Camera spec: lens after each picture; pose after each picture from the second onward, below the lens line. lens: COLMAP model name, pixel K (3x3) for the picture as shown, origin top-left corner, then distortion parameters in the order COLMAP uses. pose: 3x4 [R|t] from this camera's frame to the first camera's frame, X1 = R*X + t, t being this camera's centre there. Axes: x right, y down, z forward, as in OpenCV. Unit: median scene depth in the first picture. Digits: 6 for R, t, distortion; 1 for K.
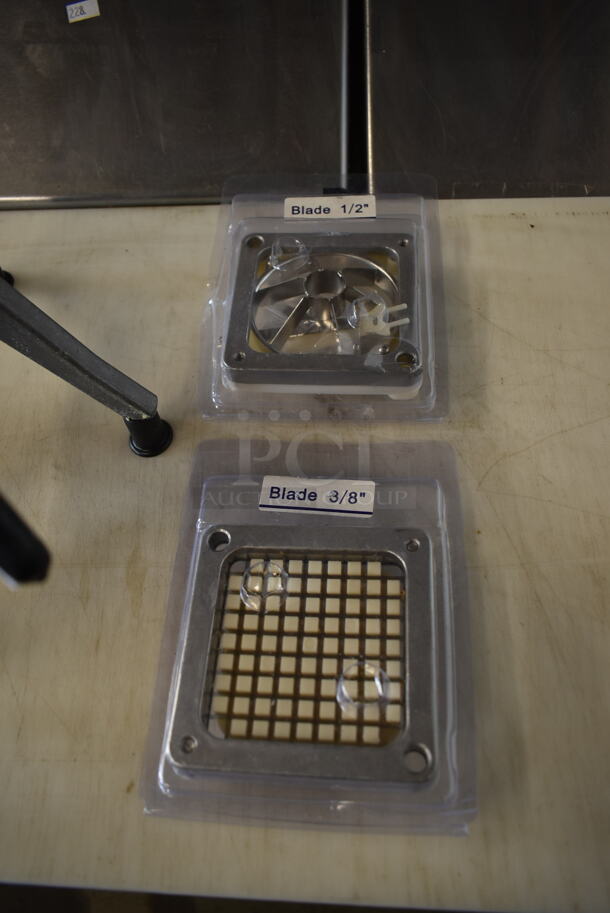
lens RADIAL K [[691.7, 0, 301.3], [0, 691.7, 452.9], [0, 0, 1]] dist [-0.018459, 0.003668]
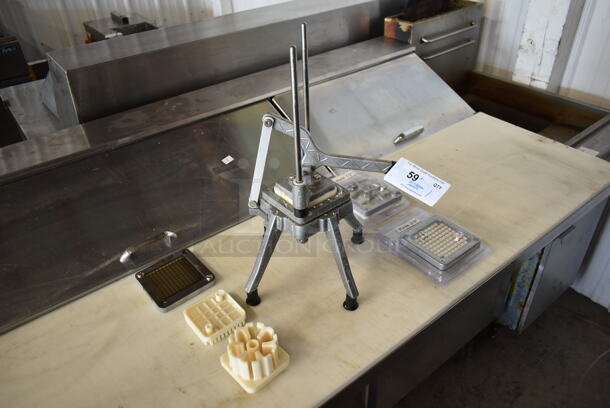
lens RADIAL K [[462.1, 0, 305.0], [0, 462.1, 204.0], [0, 0, 1]] dist [-0.018459, 0.003668]
pose [[0.760454, -0.344721, 0.550342, -1.729666], [0.544806, 0.799870, -0.251784, 0.292240], [-0.353407, 0.491300, 0.796070, -0.898976]]
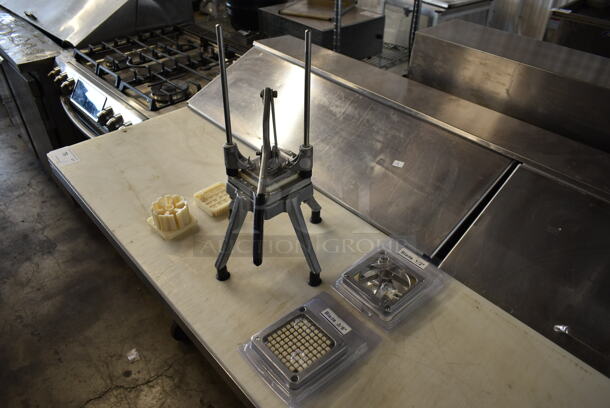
lens RADIAL K [[462.1, 0, 305.0], [0, 462.1, 204.0], [0, 0, 1]] dist [-0.018459, 0.003668]
pose [[0.697689, 0.489405, -0.523175, 0.732993], [-0.638103, 0.756502, -0.143280, 0.044170], [0.325661, 0.433805, 0.840094, -1.016111]]
